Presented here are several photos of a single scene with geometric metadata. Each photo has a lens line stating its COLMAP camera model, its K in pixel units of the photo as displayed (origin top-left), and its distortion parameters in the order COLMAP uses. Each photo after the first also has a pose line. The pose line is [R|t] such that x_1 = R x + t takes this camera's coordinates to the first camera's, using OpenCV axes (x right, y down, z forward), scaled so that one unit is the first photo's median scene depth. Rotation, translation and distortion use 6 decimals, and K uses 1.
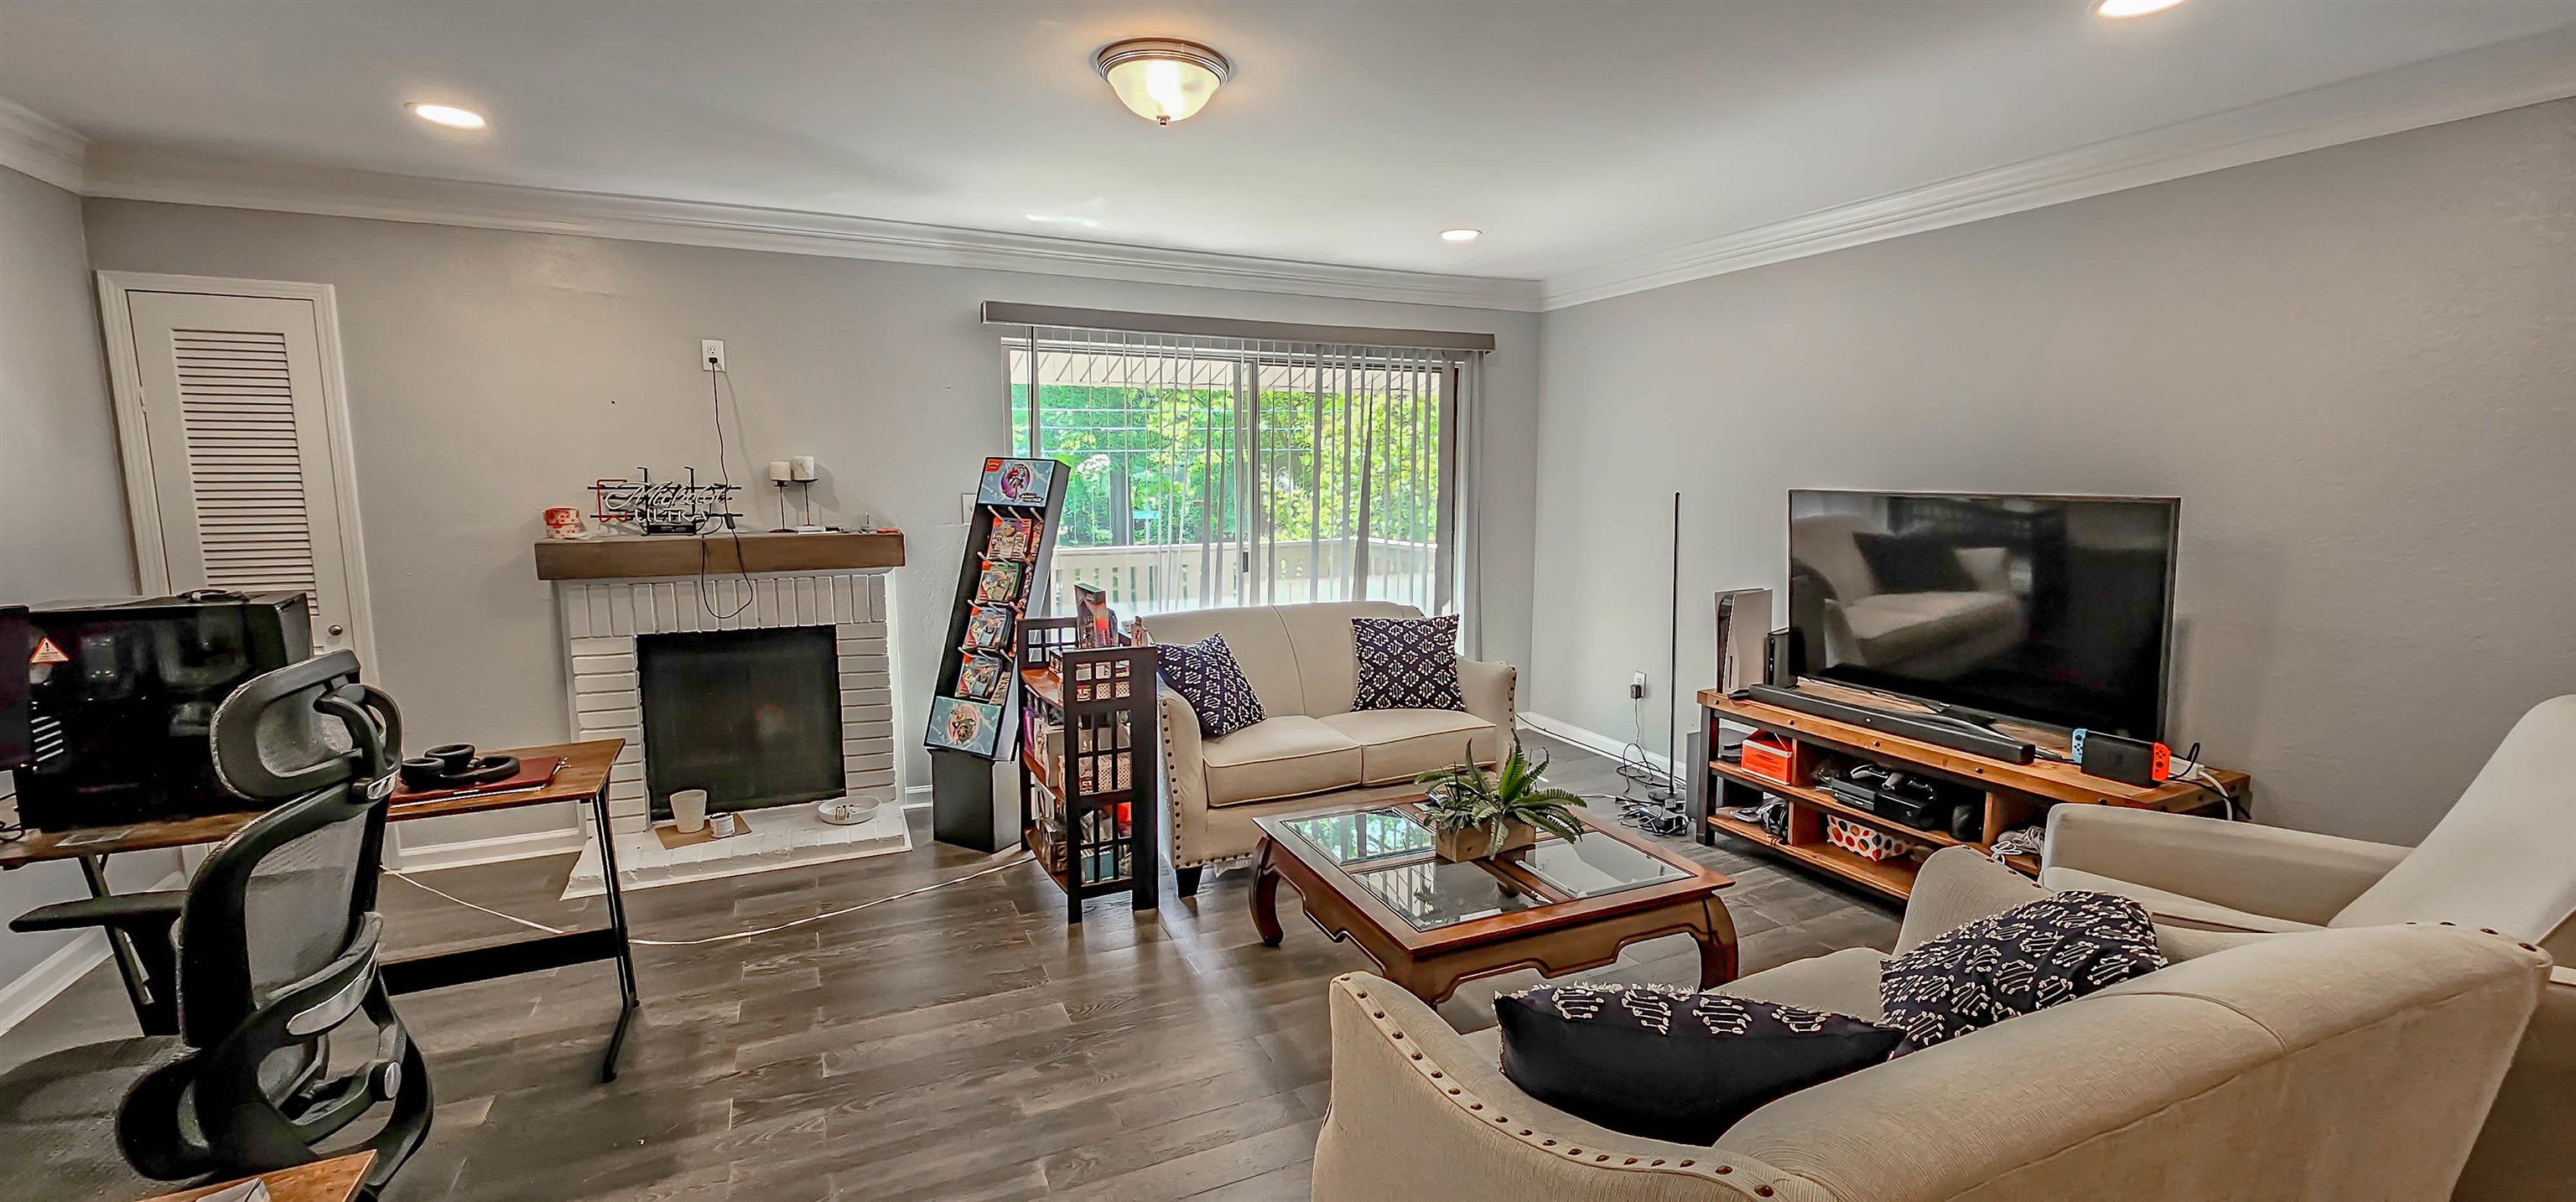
lens RADIAL K [[1046.0, 0, 1277.0], [0, 1046.0, 602.5], [0, 0, 1]] dist [-0.001473, -0.000145]
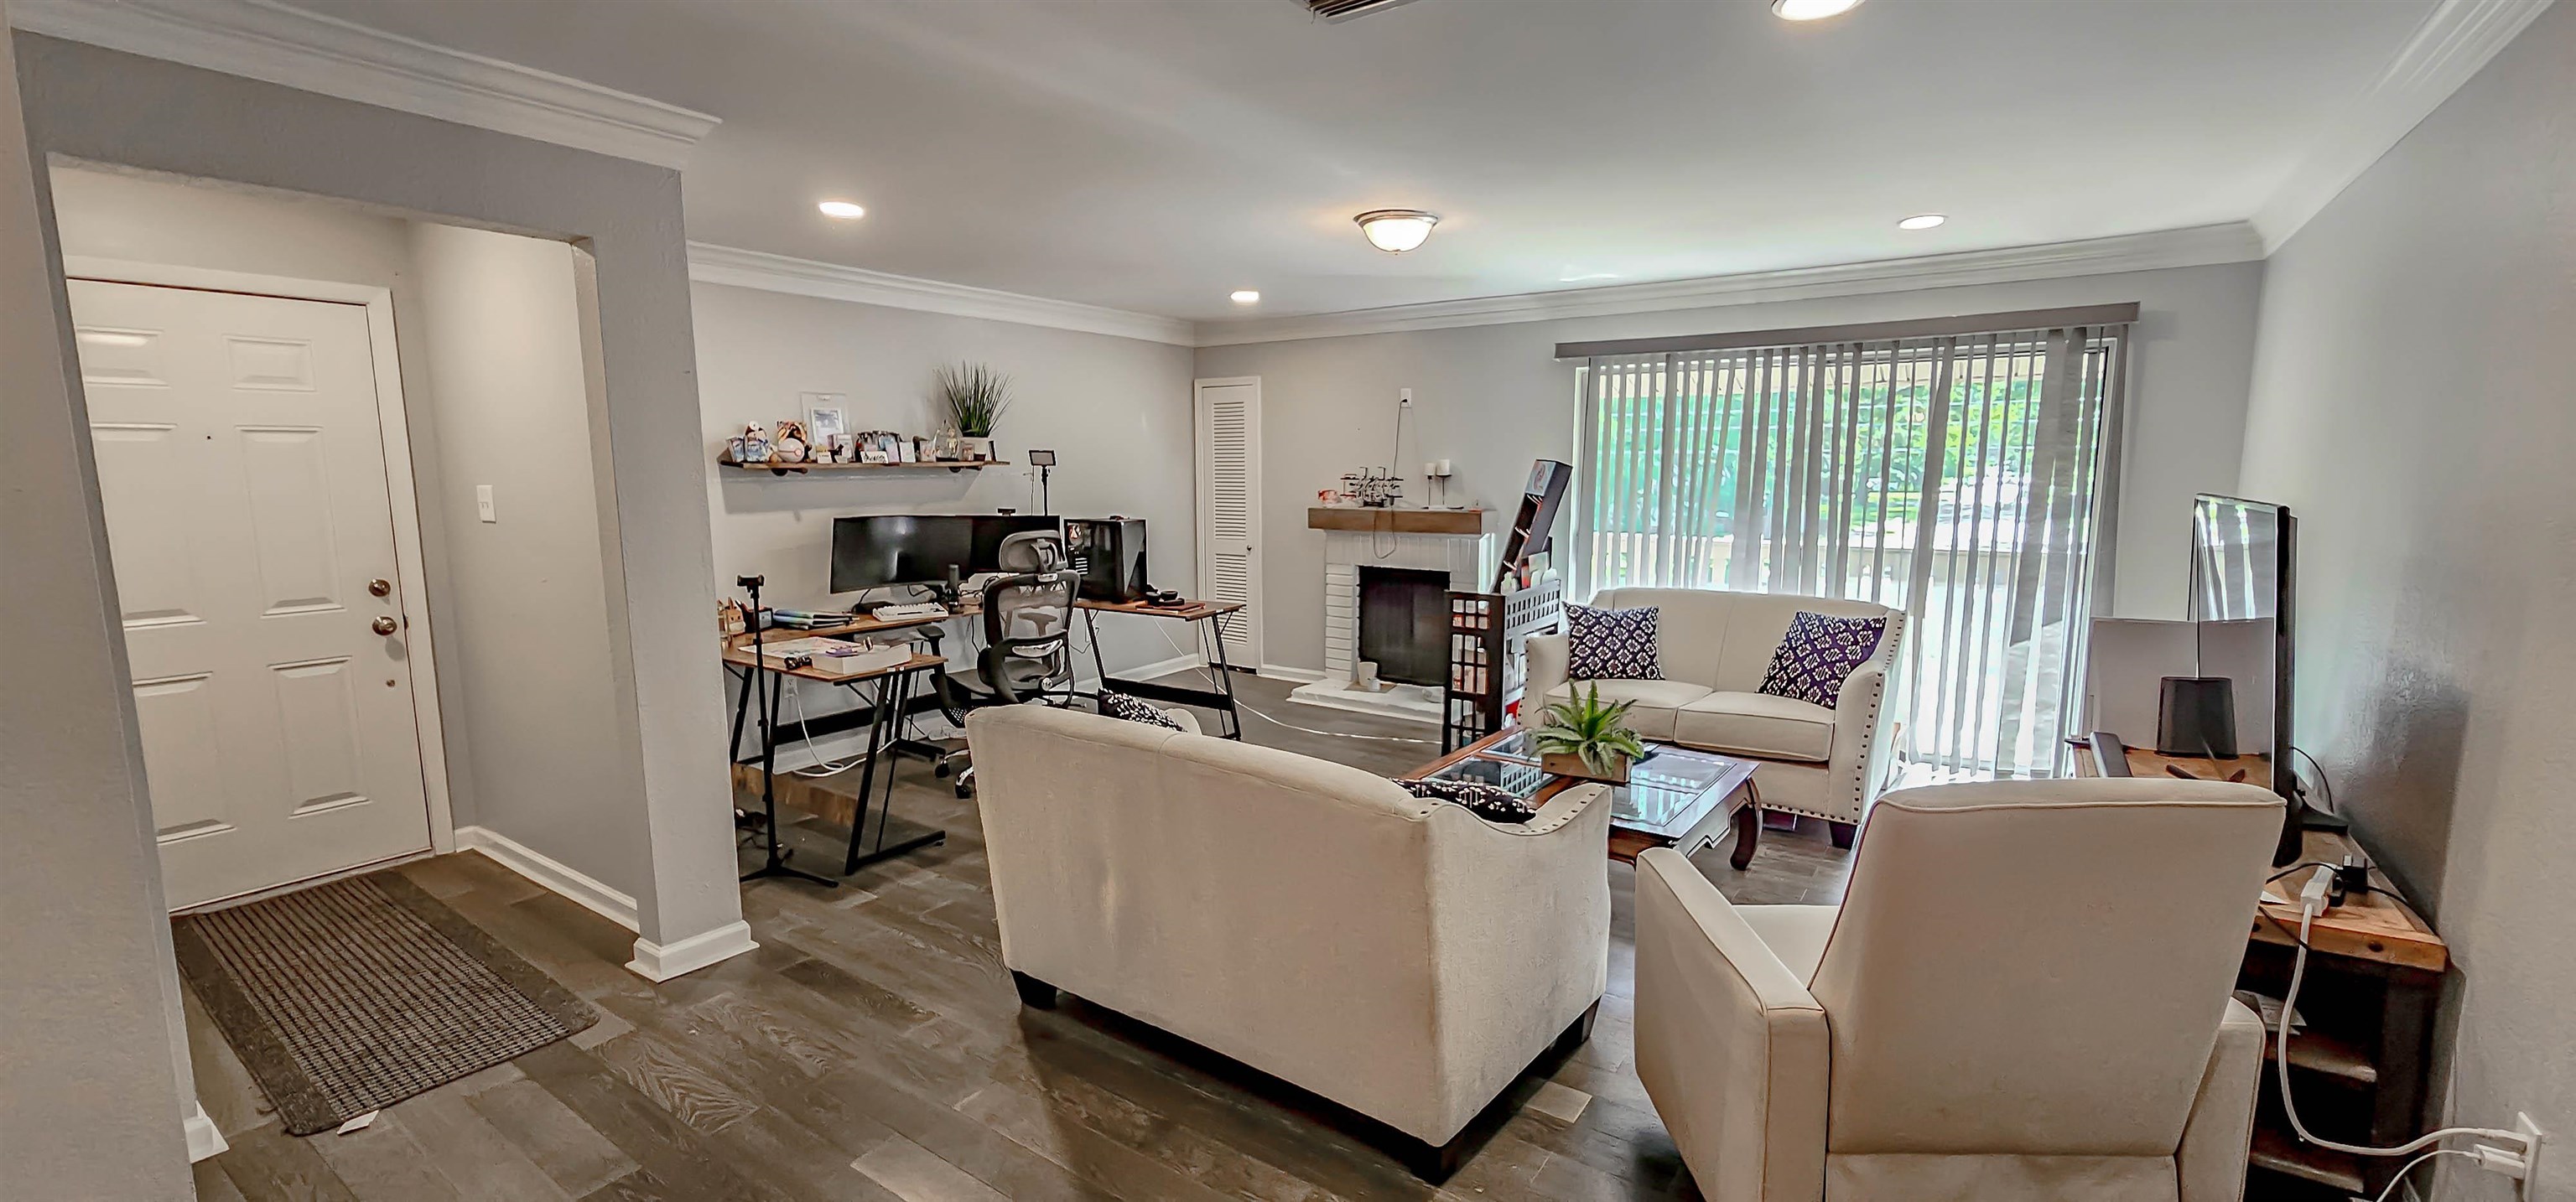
lens RADIAL K [[1063.0, 0, 1294.1], [0, 1063.0, 612.2], [0, 0, 1]] dist [0.000320, 0.000107]
pose [[0.502727, 0.116502, -0.856559, 0.824665], [-0.108663, 0.991534, 0.071085, -0.005440], [0.857589, 0.057340, 0.511130, 0.031978]]
